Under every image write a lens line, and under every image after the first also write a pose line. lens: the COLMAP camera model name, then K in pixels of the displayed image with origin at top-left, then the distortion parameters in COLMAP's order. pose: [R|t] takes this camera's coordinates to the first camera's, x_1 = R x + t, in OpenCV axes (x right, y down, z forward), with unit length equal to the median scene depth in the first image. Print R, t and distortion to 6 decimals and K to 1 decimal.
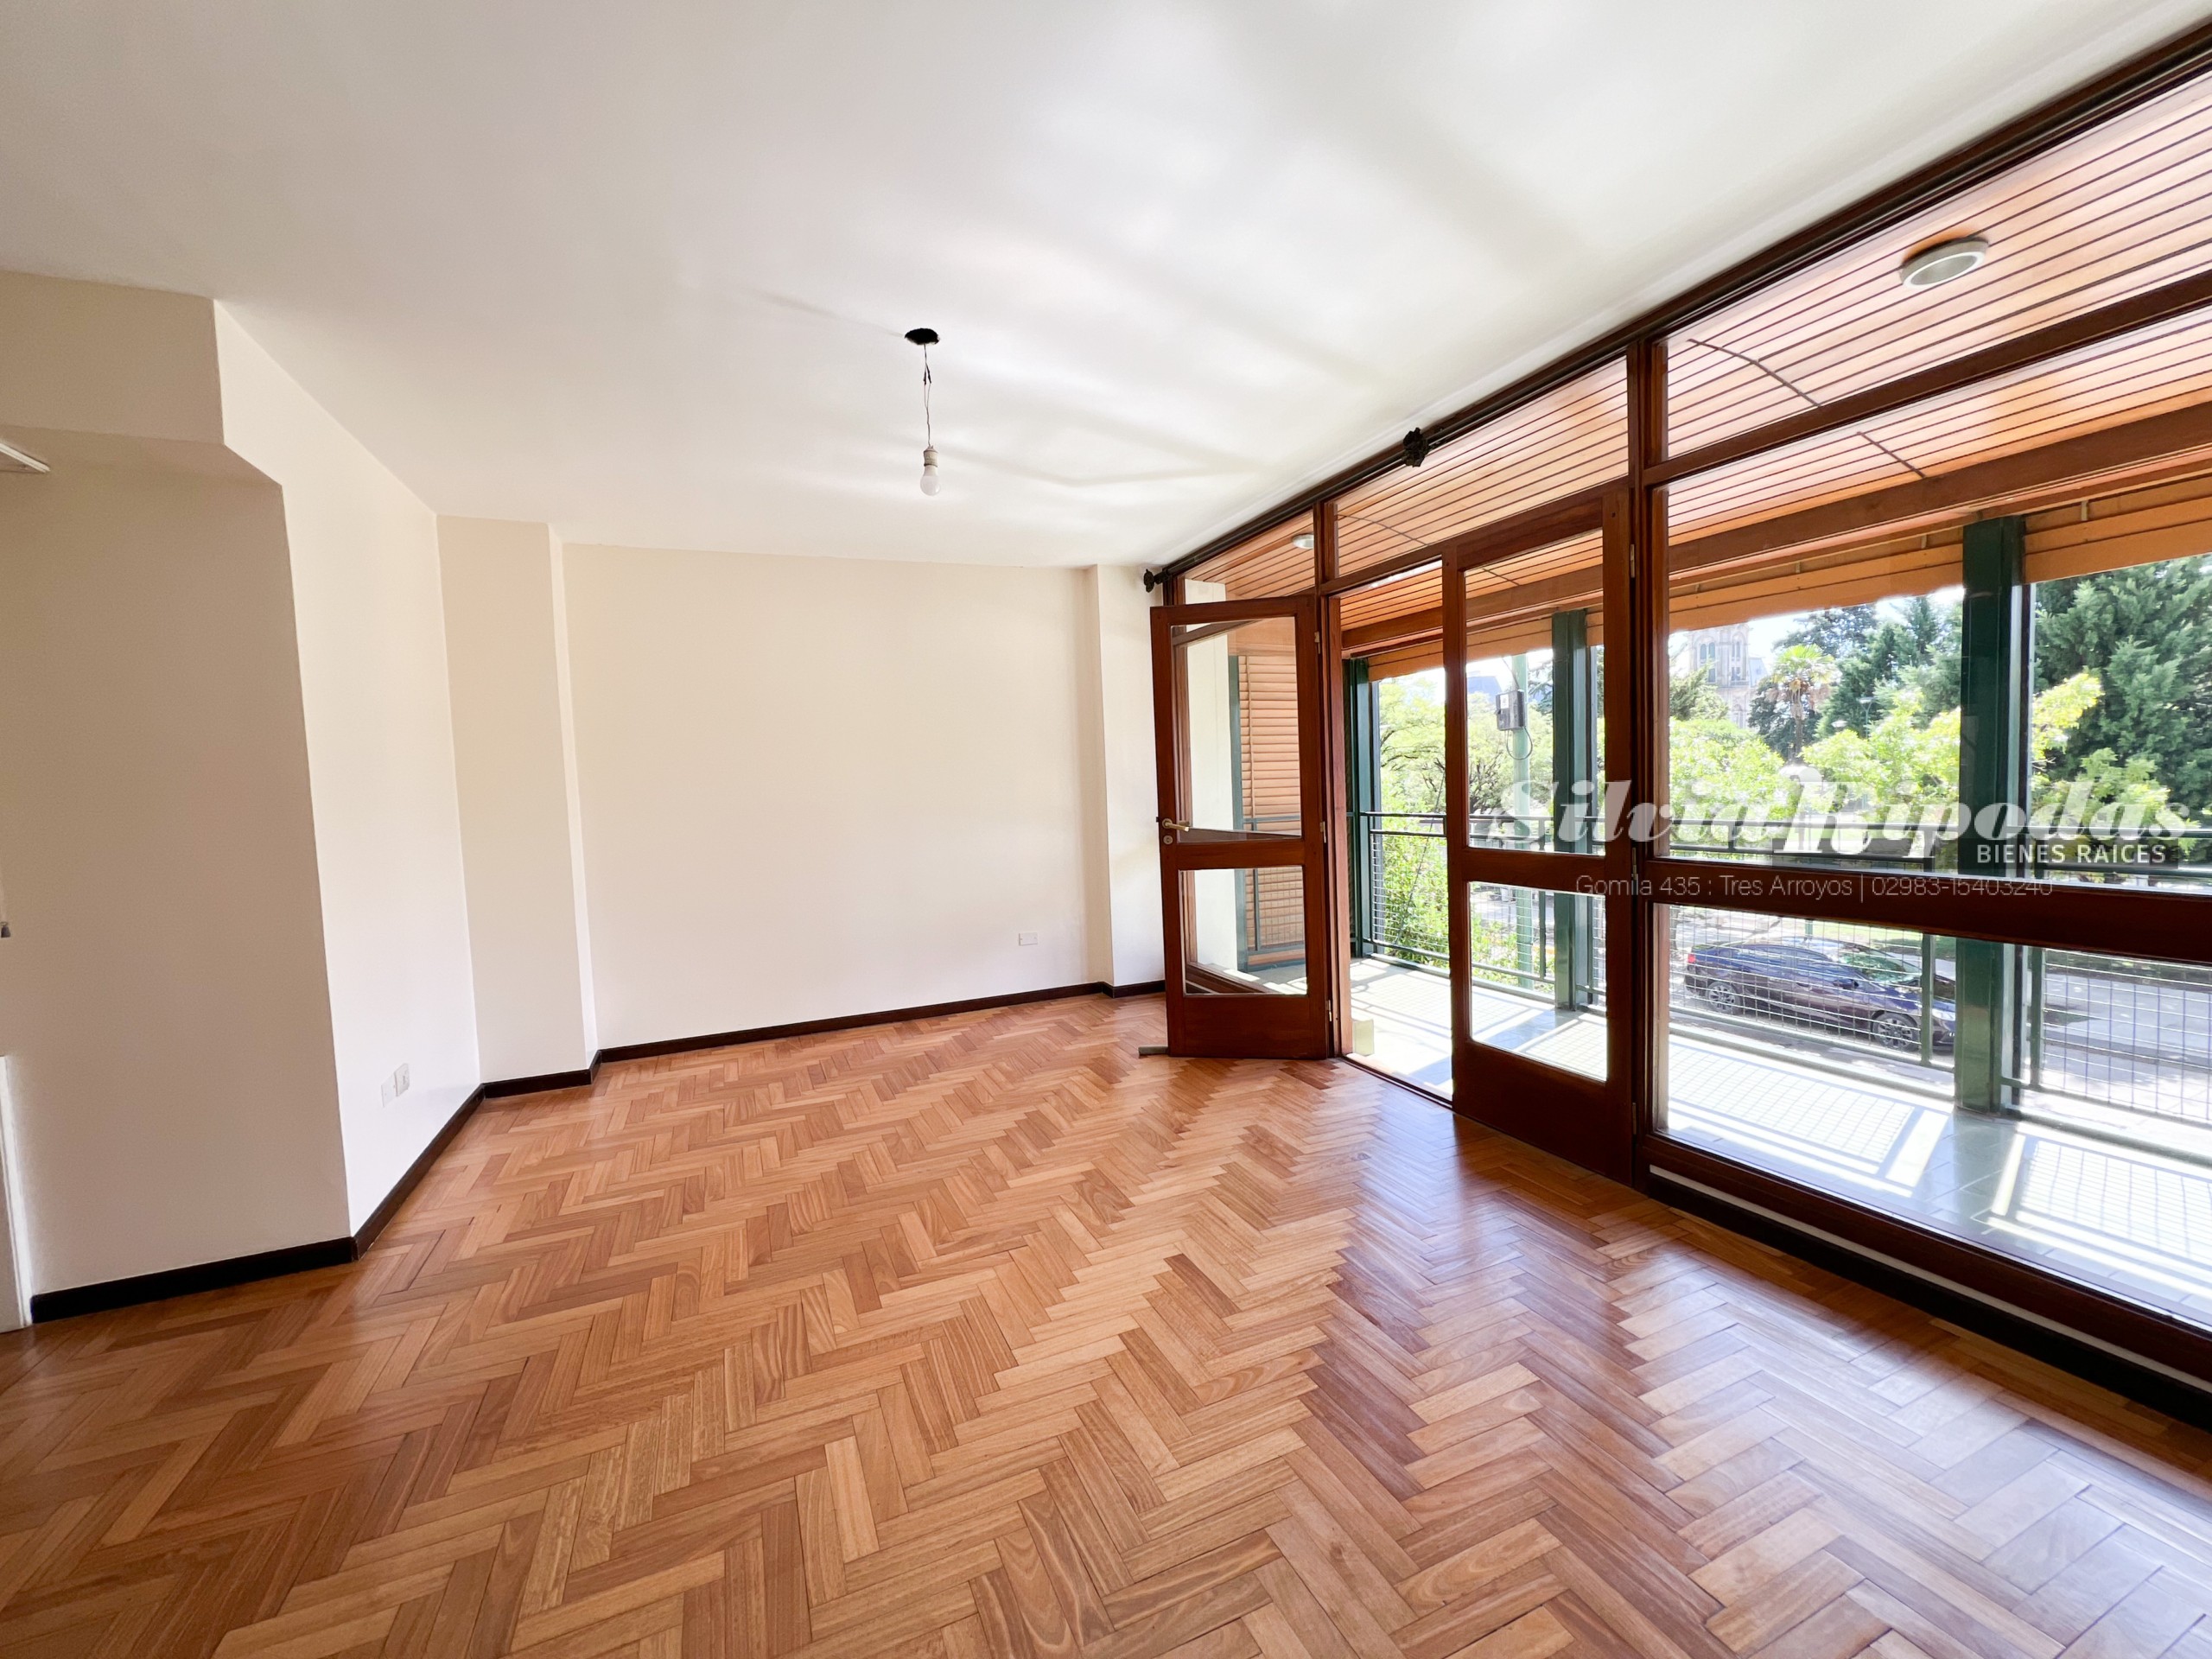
lens RADIAL K [[879.0, 0, 1106.0], [0, 879.0, 829.5], [0, 0, 1]] dist [0.000018, 0.000172]
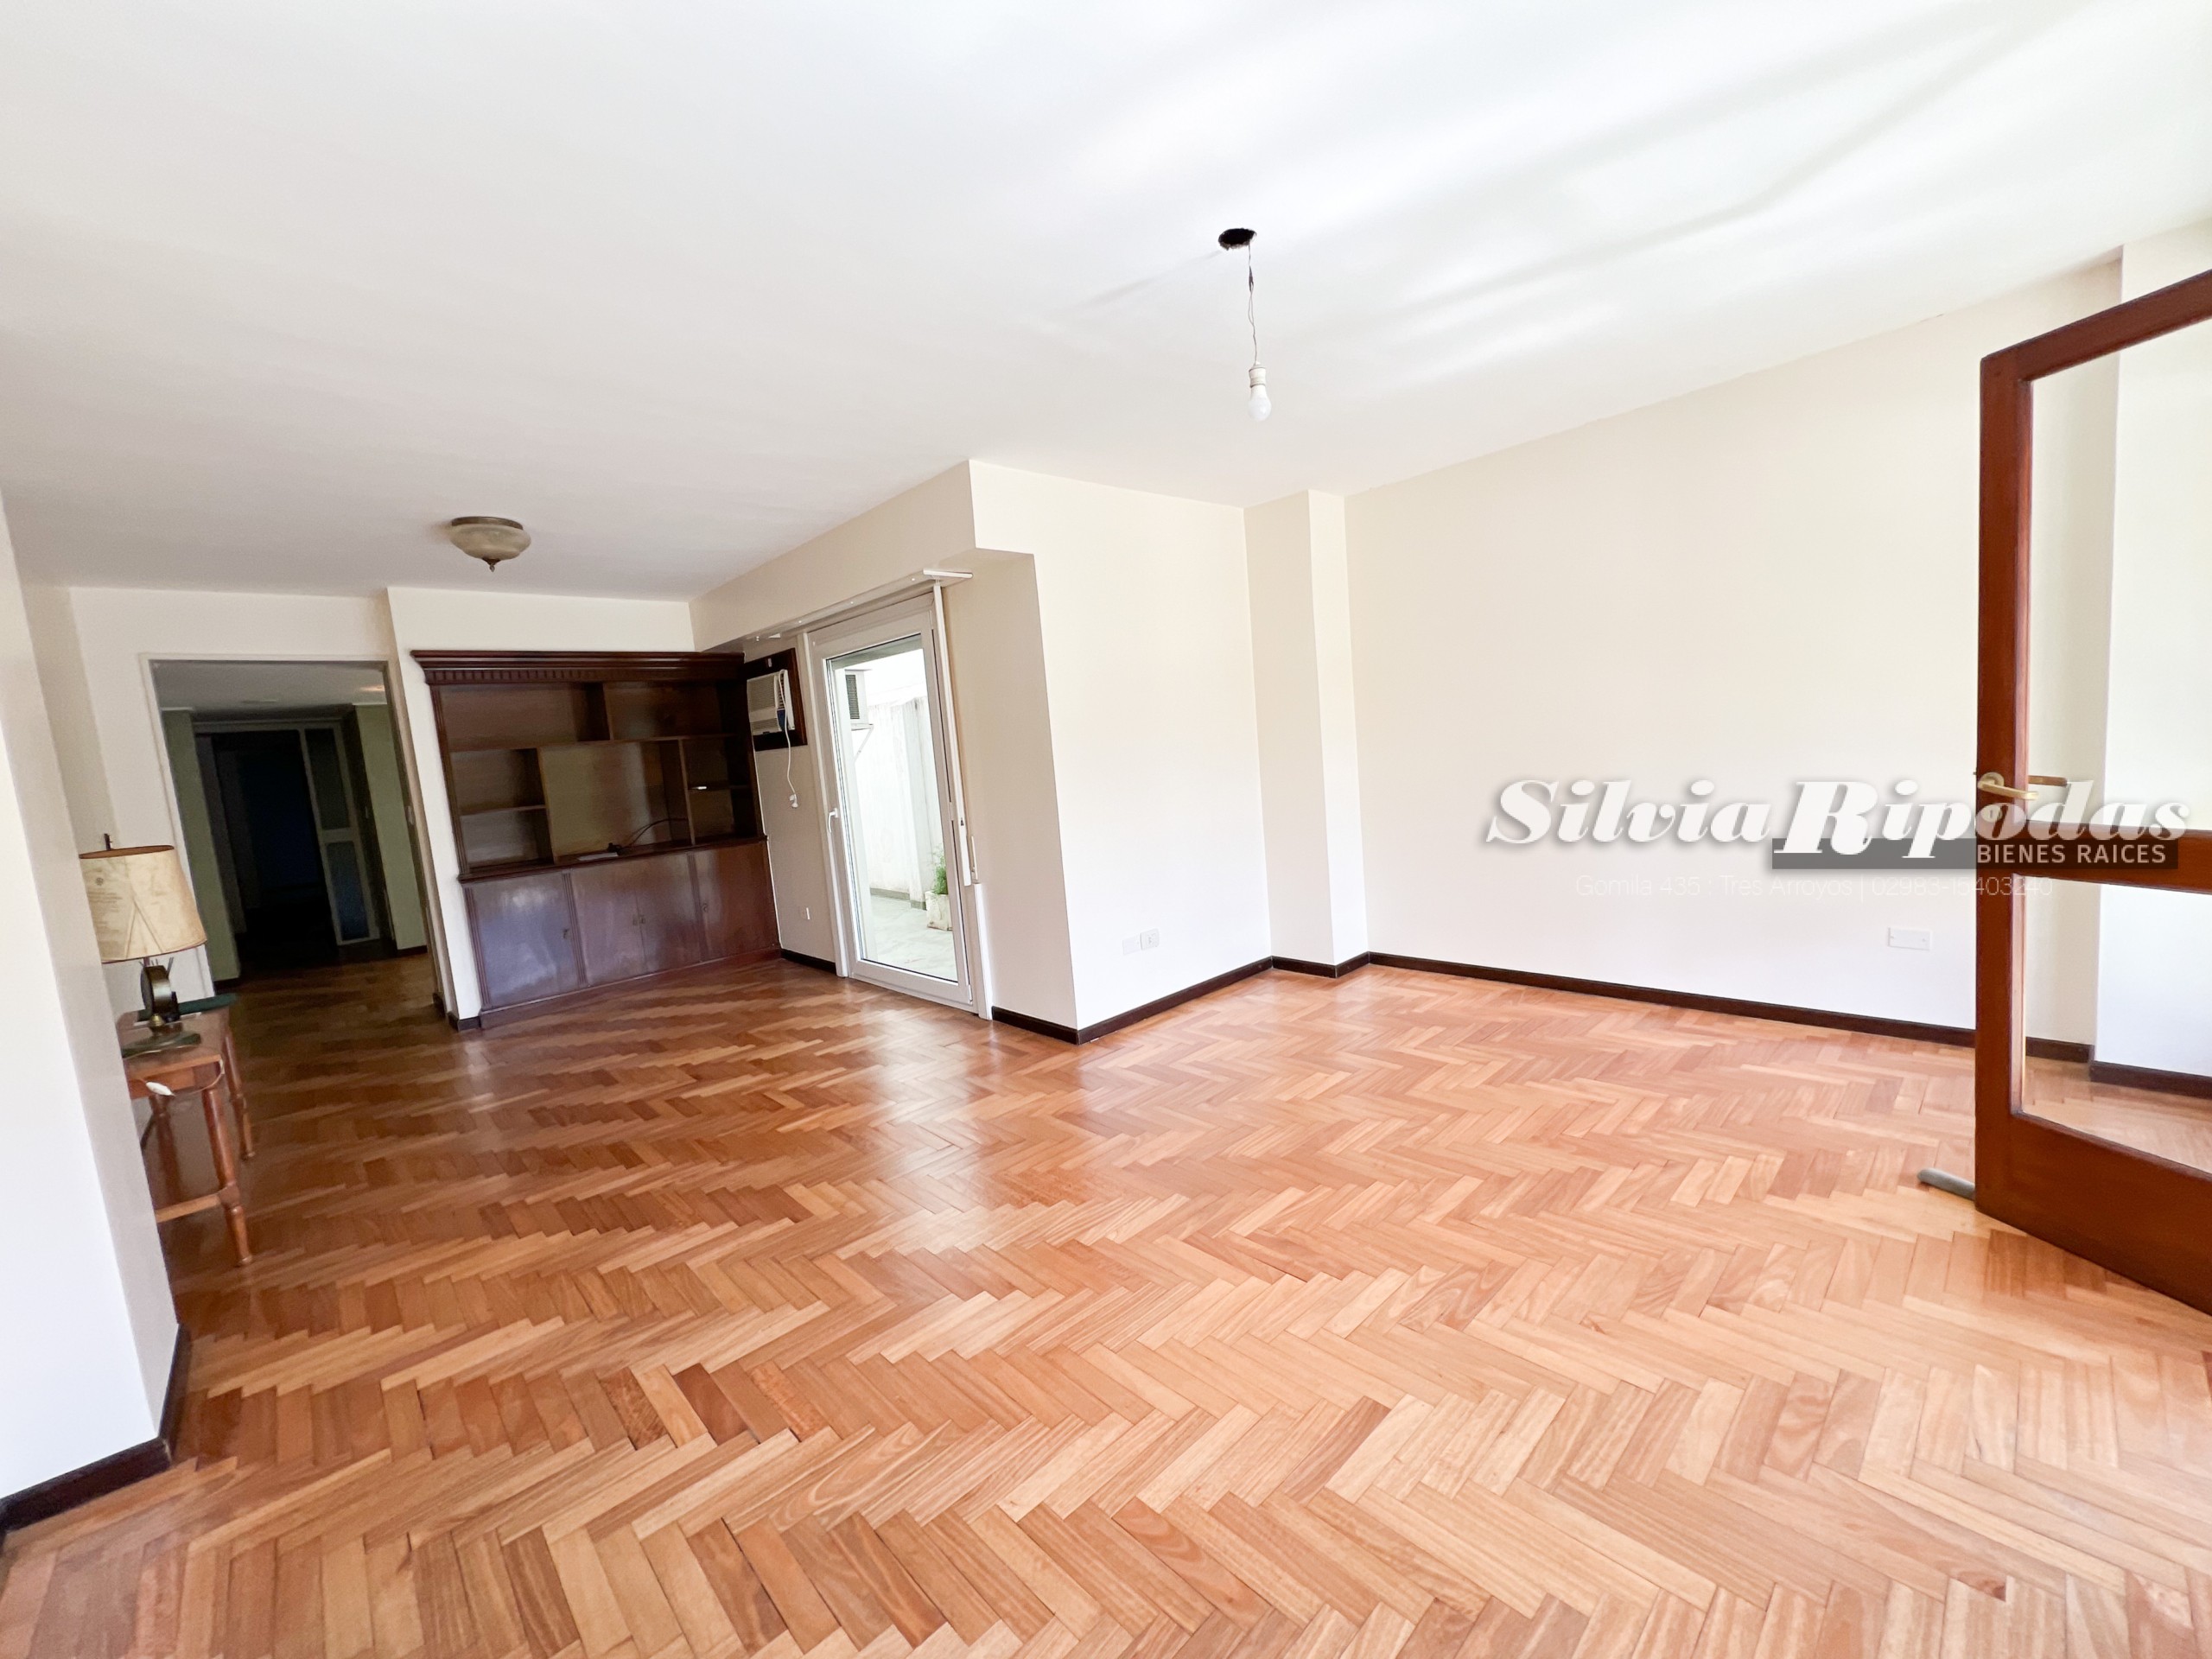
lens RADIAL K [[880.9, 0, 1106.0], [0, 880.9, 829.5], [0, 0, 1]] dist [-0.001358, -0.000071]
pose [[0.348197, 0.105011, -0.931521, 0.391257], [0.021326, 0.992561, 0.119864, -0.054738], [0.937179, -0.061602, 0.343368, 0.342912]]
